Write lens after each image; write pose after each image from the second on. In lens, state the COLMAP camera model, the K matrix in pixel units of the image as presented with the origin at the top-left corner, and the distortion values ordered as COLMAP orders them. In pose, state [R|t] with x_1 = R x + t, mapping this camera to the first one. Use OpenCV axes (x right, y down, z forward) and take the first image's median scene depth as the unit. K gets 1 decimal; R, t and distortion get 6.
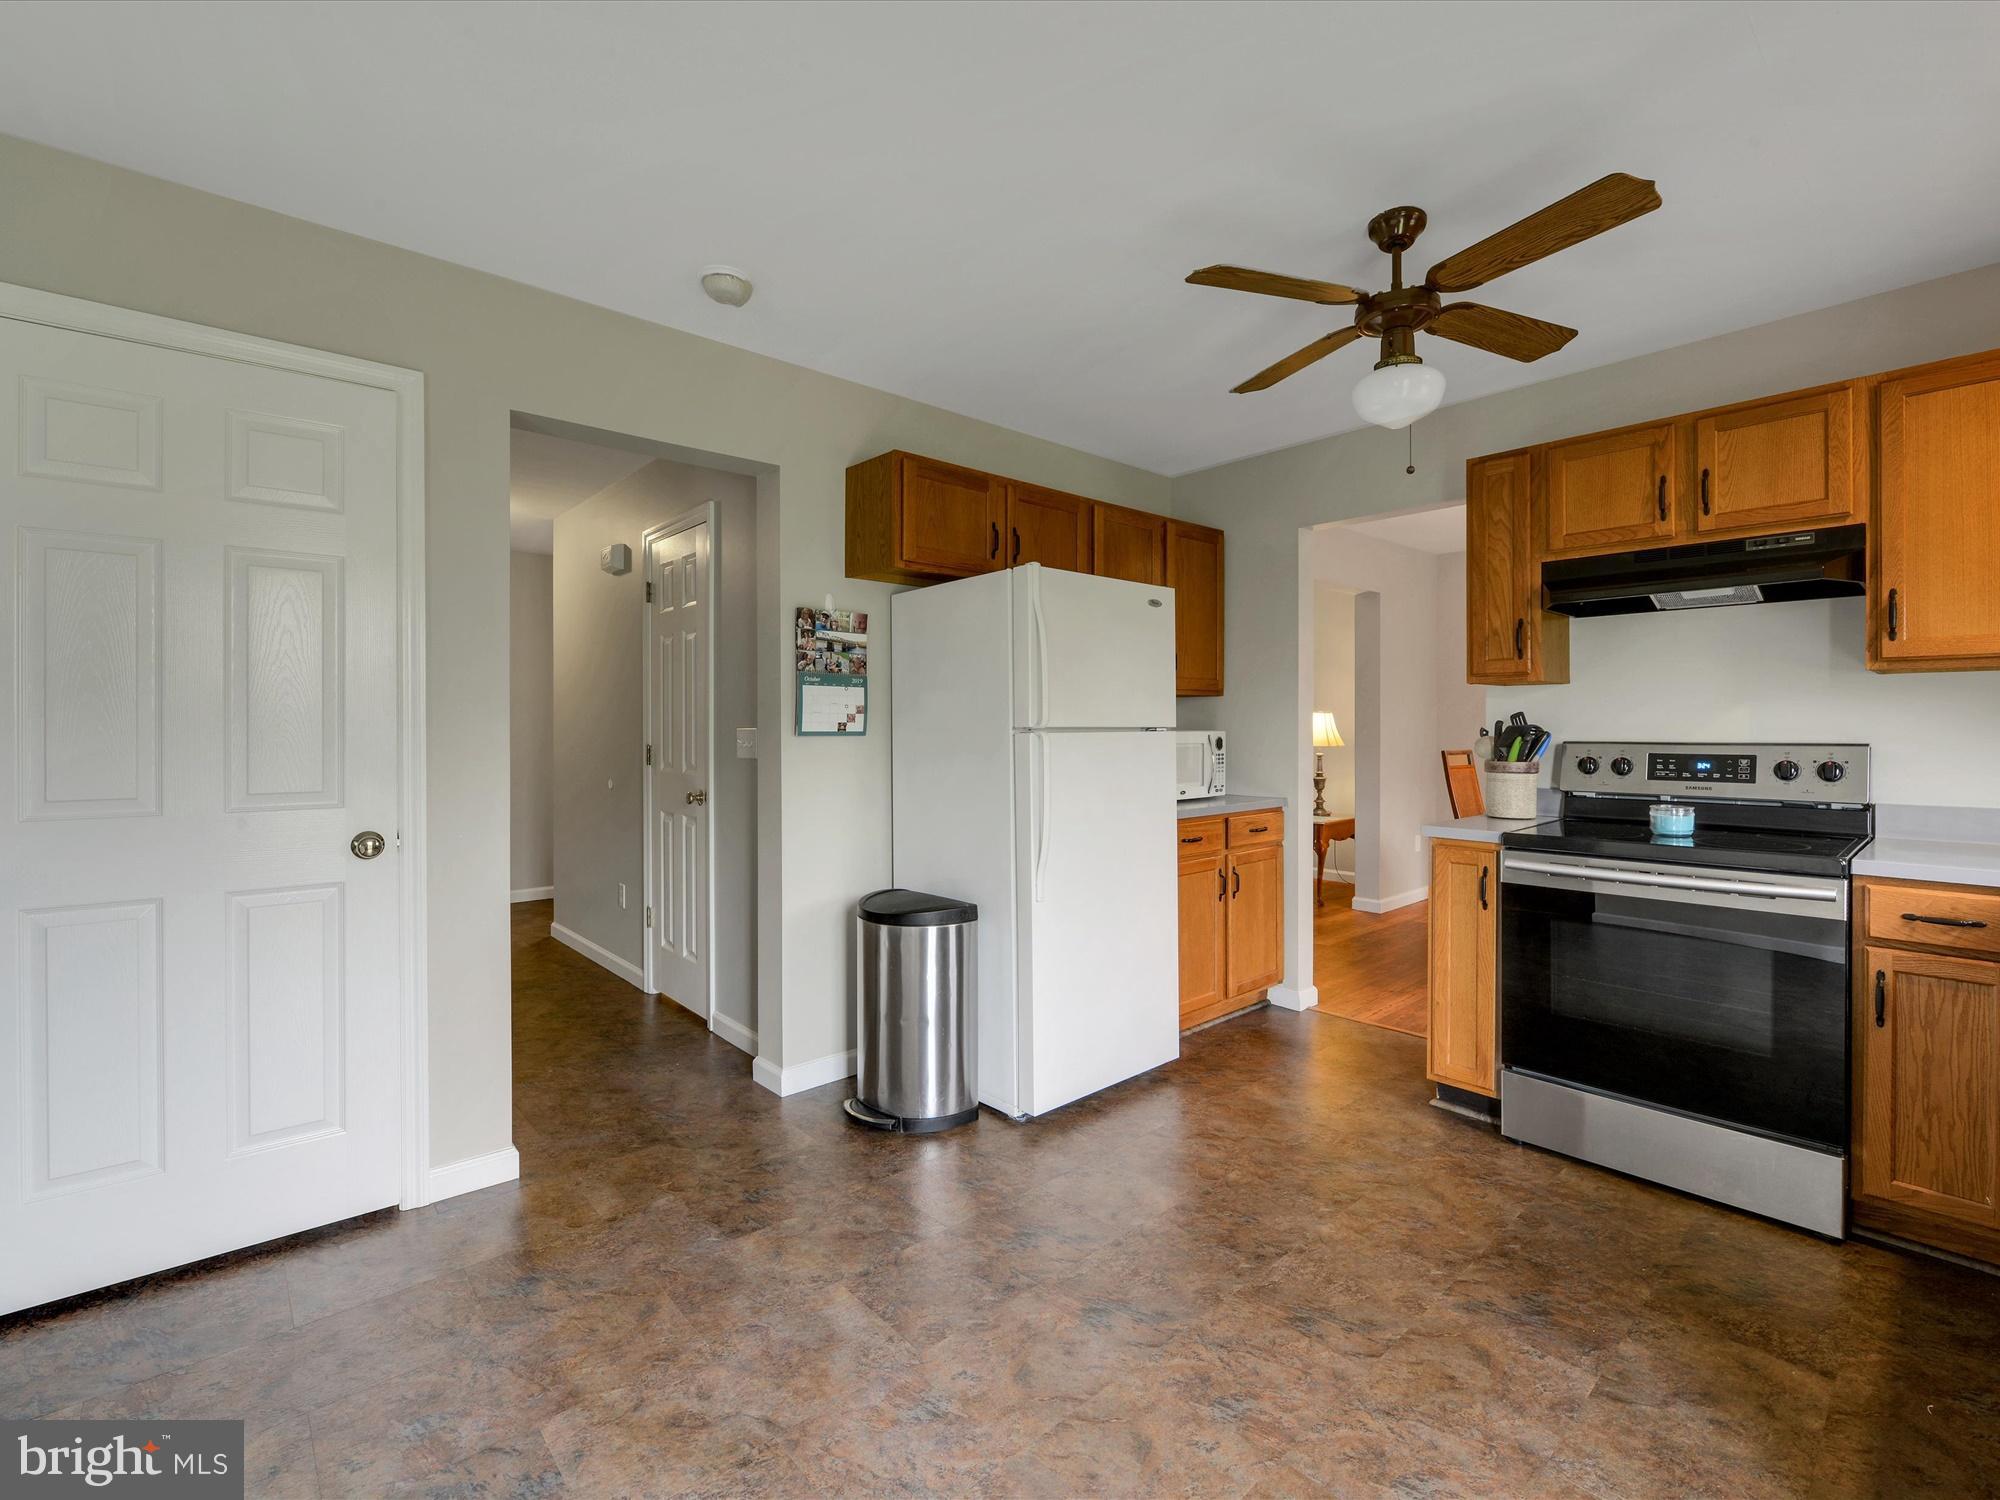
lens RADIAL K [[897.2, 0, 1005.8], [0, 897.2, 735.1], [0, 0, 1]] dist [-0.001944, -0.000651]
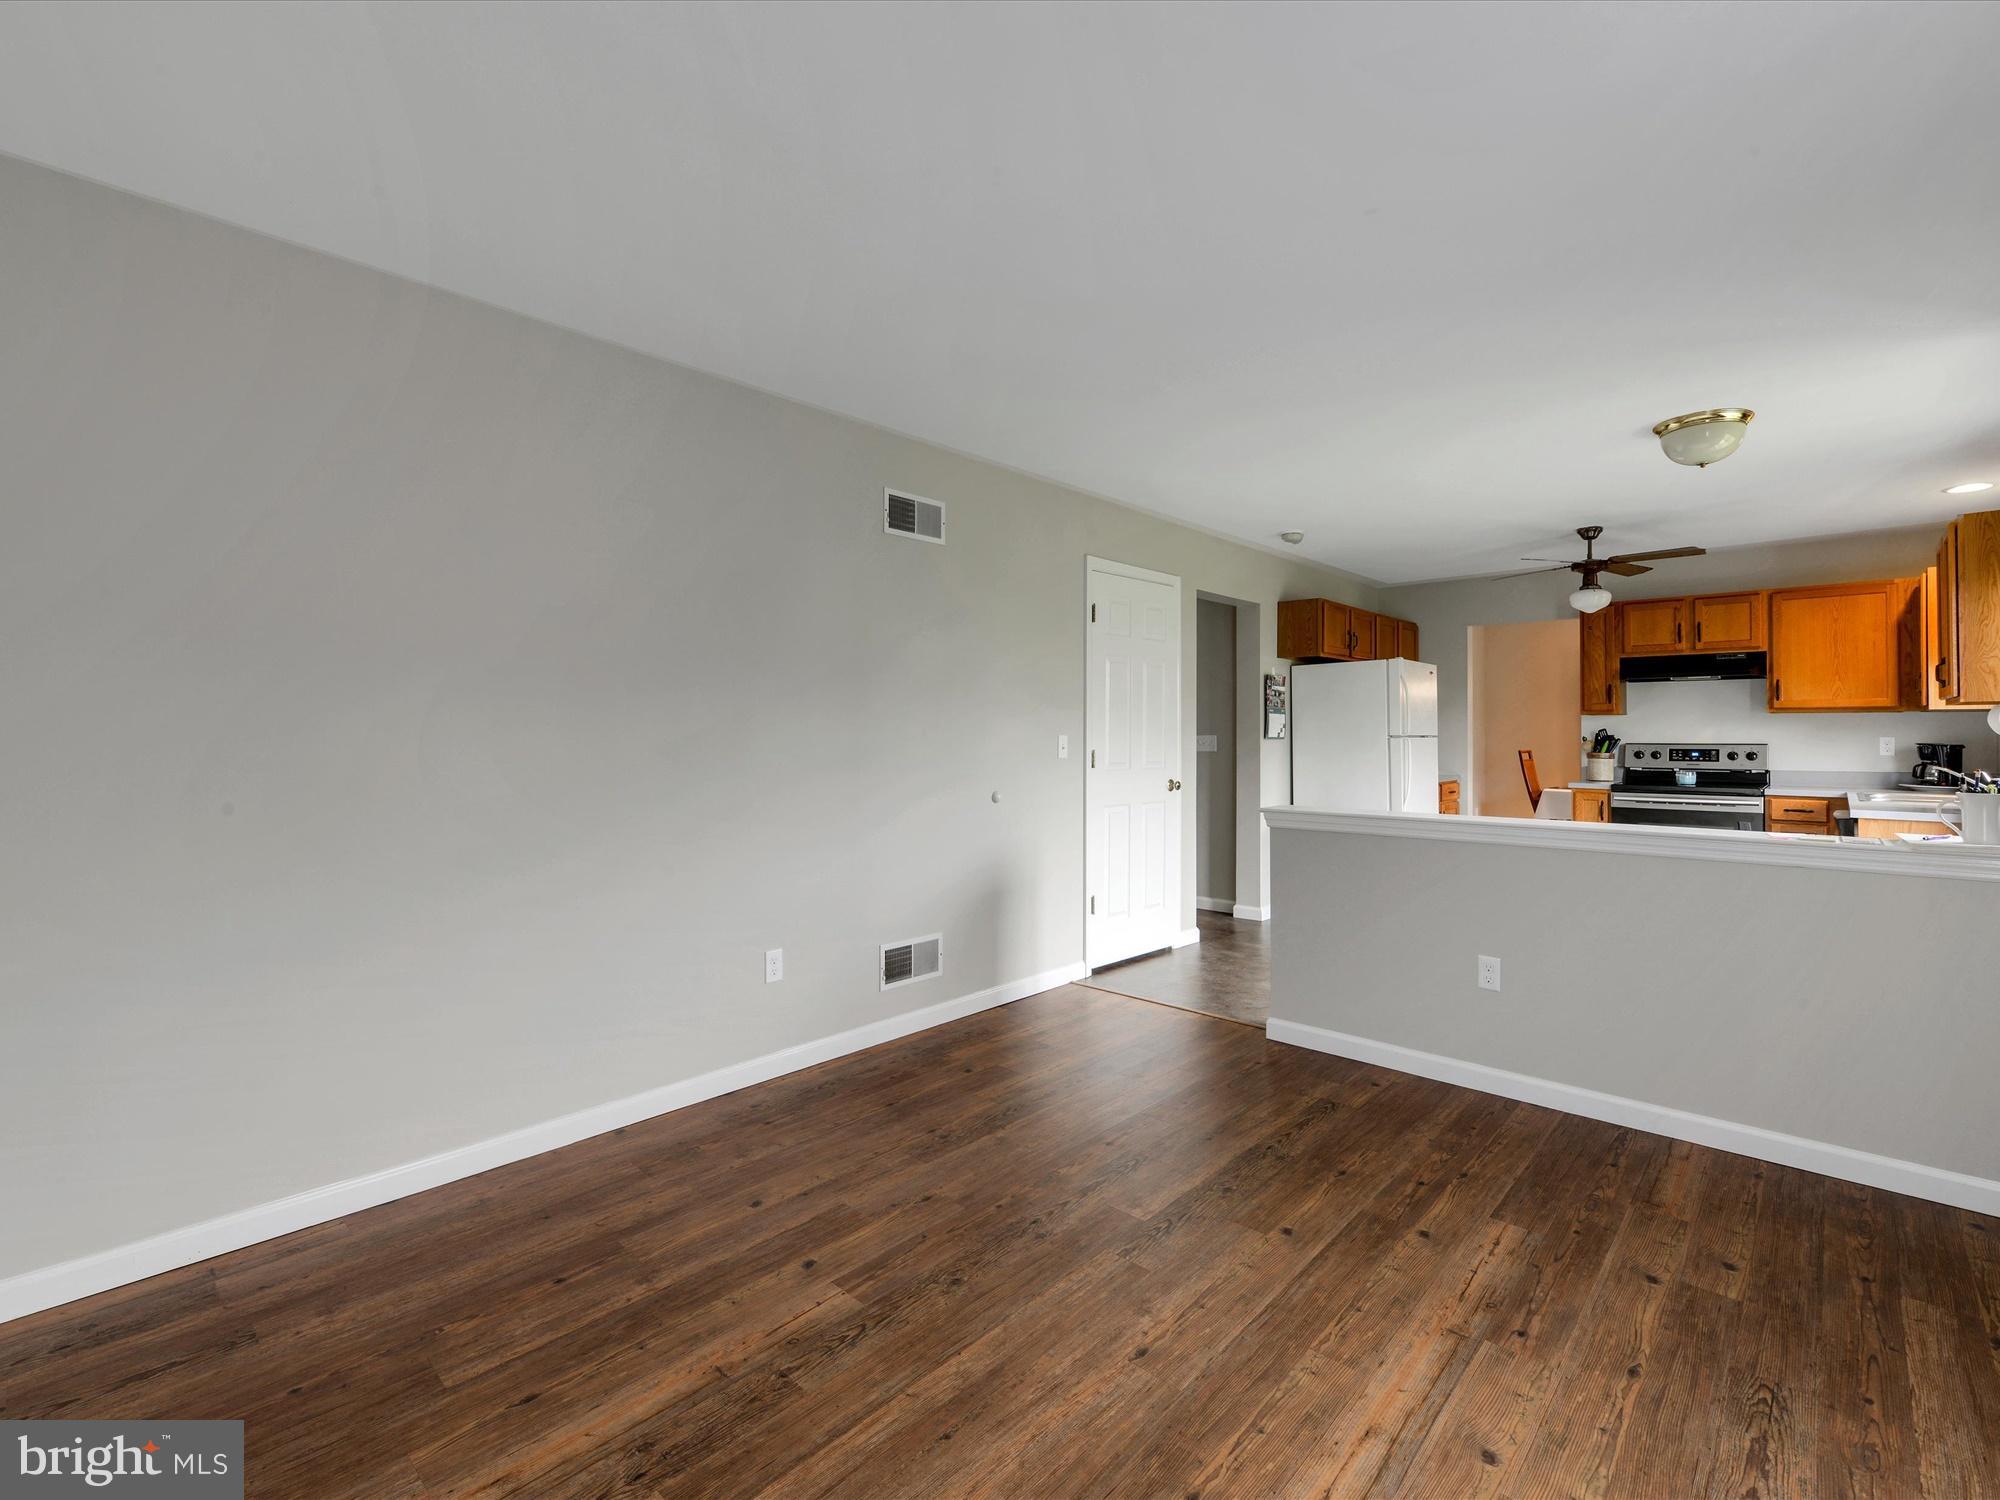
lens RADIAL K [[901.2, 0, 1000.8], [0, 901.2, 731.4], [0, 0, 1]] dist [-0.000821, -0.000288]
pose [[0.996089, 0.003479, 0.088289, -1.156351], [-0.002309, 0.999908, -0.013358, 0.012709], [-0.088328, 0.013102, 0.996005, -1.087440]]
